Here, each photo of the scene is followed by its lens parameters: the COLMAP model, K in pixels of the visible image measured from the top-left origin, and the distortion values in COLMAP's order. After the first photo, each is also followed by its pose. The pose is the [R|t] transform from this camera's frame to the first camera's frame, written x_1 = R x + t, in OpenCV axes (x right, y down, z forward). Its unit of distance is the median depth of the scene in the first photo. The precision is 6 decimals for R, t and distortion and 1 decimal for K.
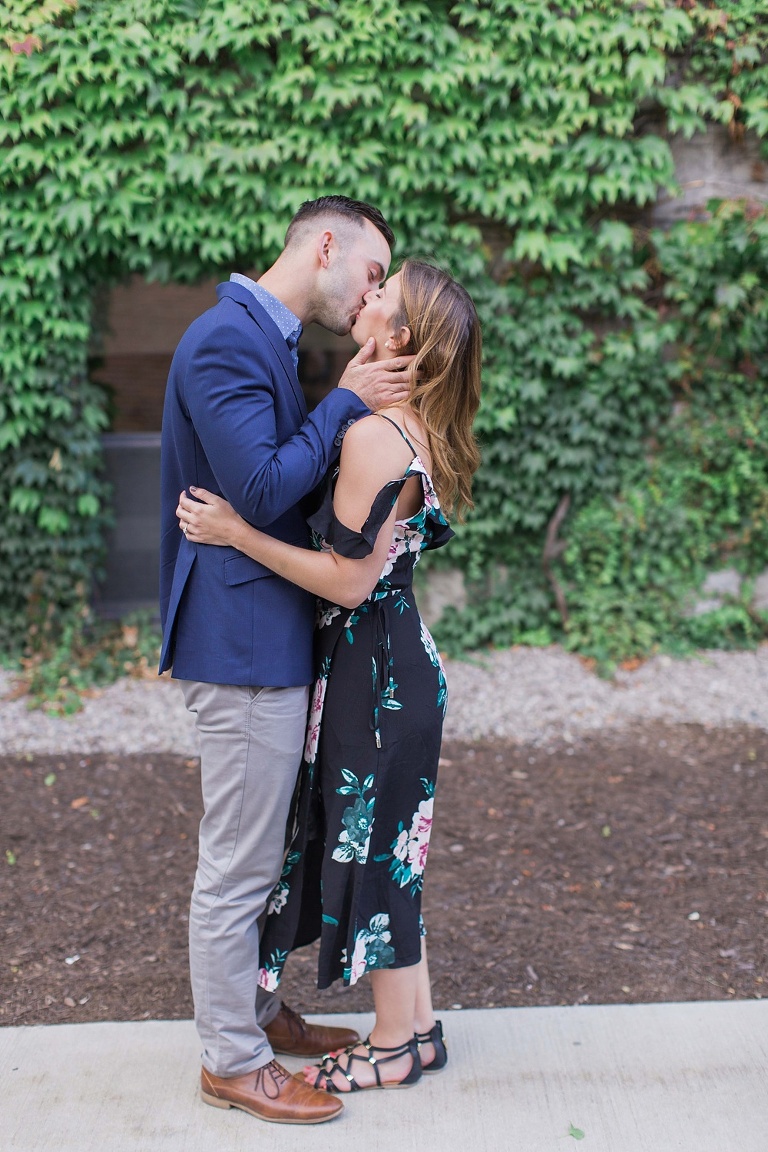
lens RADIAL K [[1759.4, 0, 399.0], [0, 1759.4, 576.0], [0, 0, 1]] dist [0.044466, 0.003267]
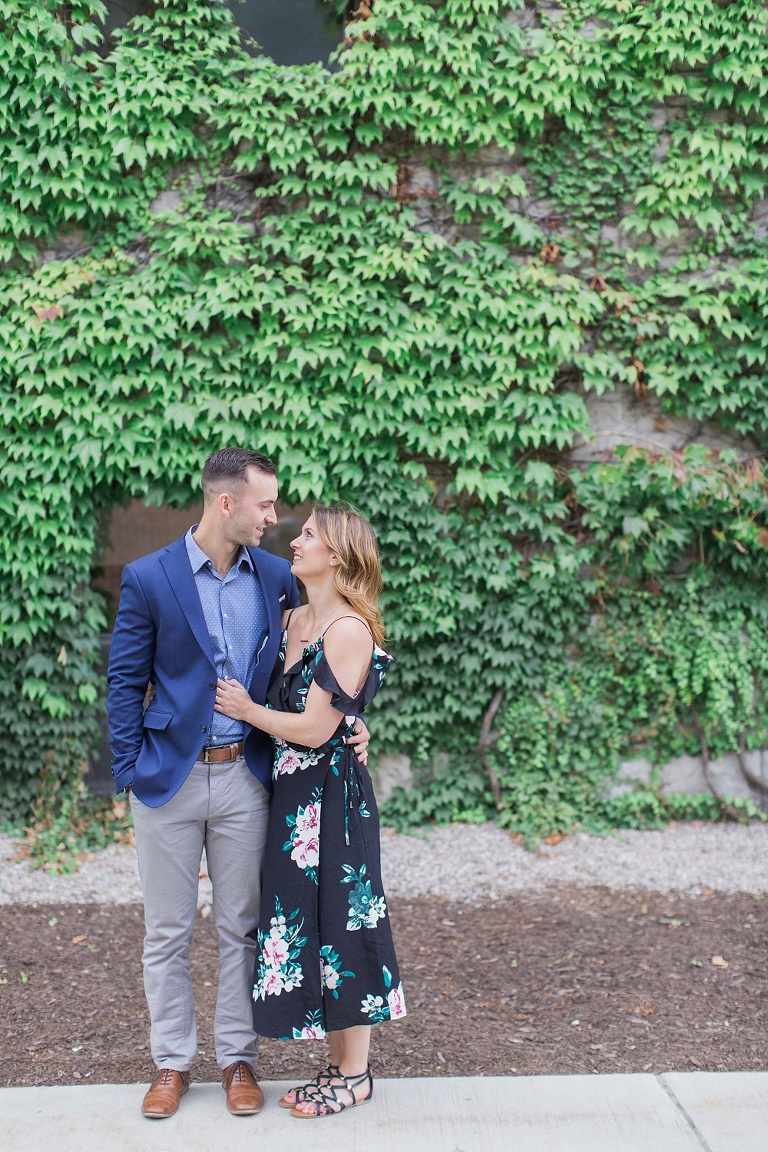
lens RADIAL K [[1706.7, 0, 385.1], [0, 1706.7, 608.4], [0, 0, 1]] dist [0.053530, 0.156074]
pose [[0.999848, 0.015394, 0.008131, 0.010643], [-0.014505, 0.994890, -0.099917, 0.014389], [-0.009627, 0.099784, 0.994963, -0.140911]]
